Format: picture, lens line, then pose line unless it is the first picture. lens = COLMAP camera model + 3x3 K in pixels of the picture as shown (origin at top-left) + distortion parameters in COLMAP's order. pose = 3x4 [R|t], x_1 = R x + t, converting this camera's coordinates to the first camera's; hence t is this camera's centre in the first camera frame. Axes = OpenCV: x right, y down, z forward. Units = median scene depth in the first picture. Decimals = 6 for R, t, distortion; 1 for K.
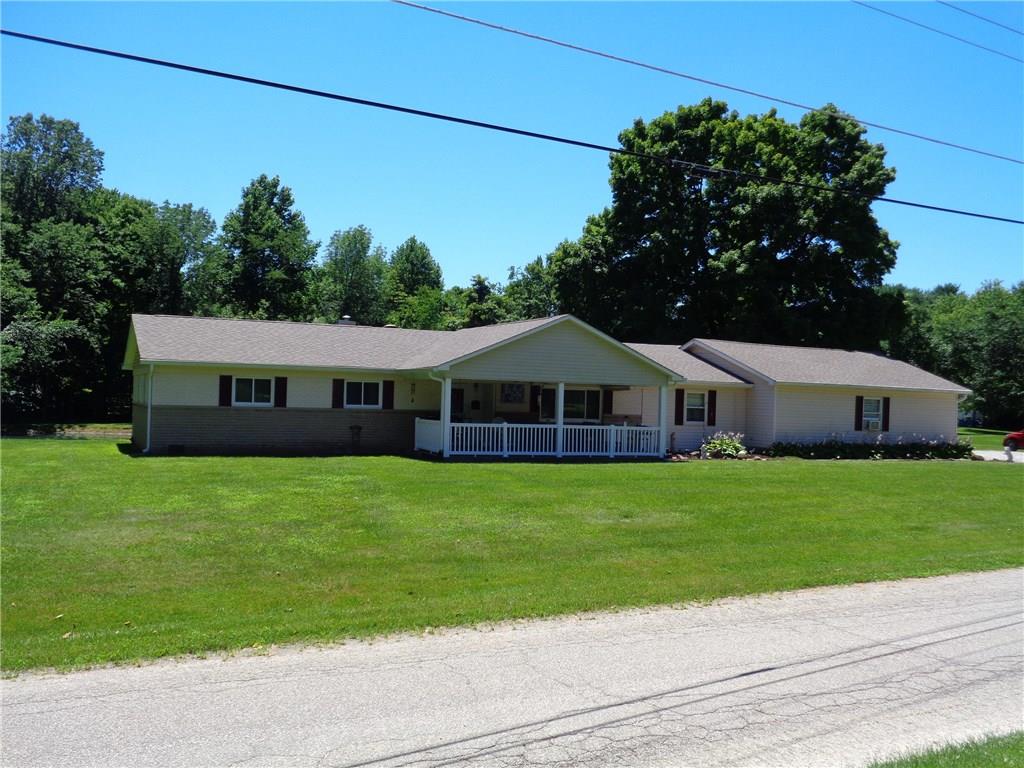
lens RADIAL K [[1006.5, 0, 496.1], [0, 1006.5, 366.1], [0, 0, 1]] dist [-0.093728, 0.000984]
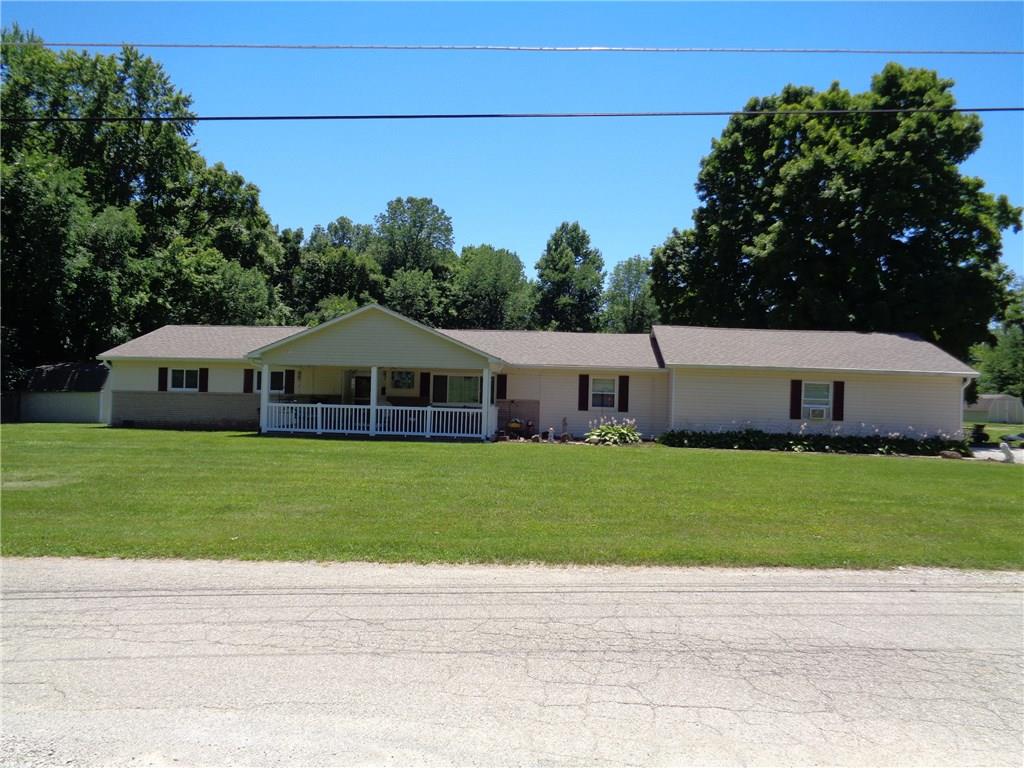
lens RADIAL K [[764.0, 0, 491.2], [0, 764.0, 383.5], [0, 0, 1]] dist [-0.034842, -0.000780]
pose [[0.857120, -0.013105, -0.514950, 0.530871], [0.016910, 0.999853, 0.002701, 0.030222], [0.514840, -0.011023, 0.857216, 0.318475]]
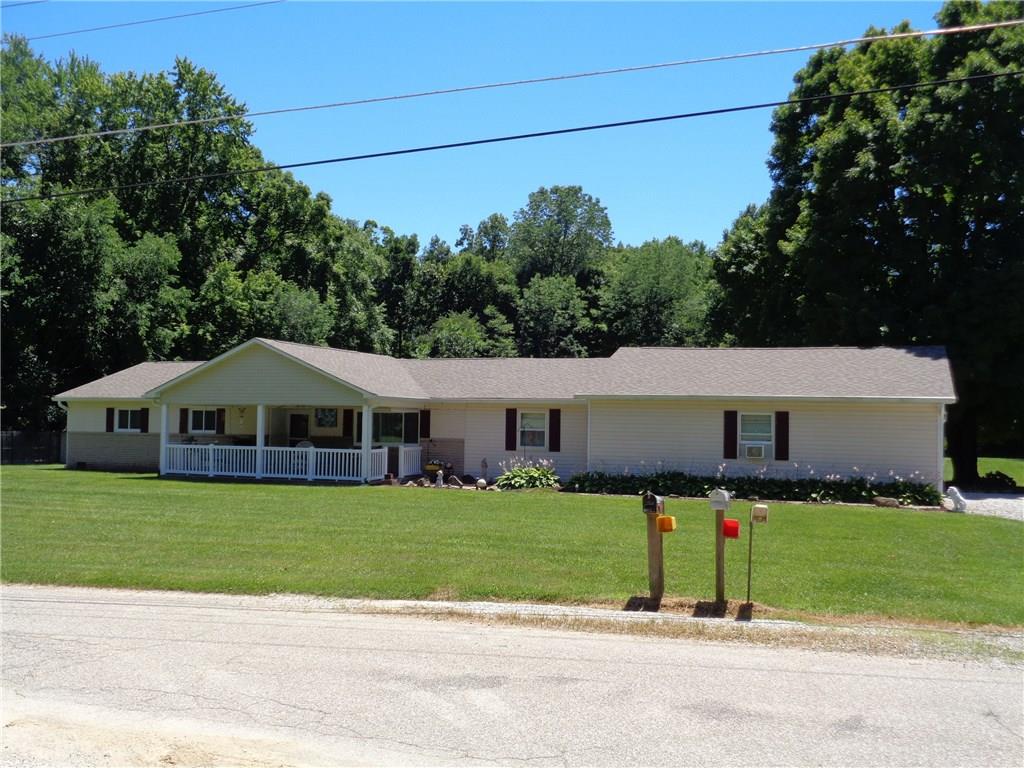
lens RADIAL K [[1006.5, 0, 496.1], [0, 1006.5, 366.1], [0, 0, 1]] dist [-0.093728, 0.000984]
pose [[0.683047, -0.062207, -0.727720, 0.860680], [0.032610, 0.997970, -0.054700, 0.035851], [0.729646, 0.013632, 0.683689, 0.426959]]
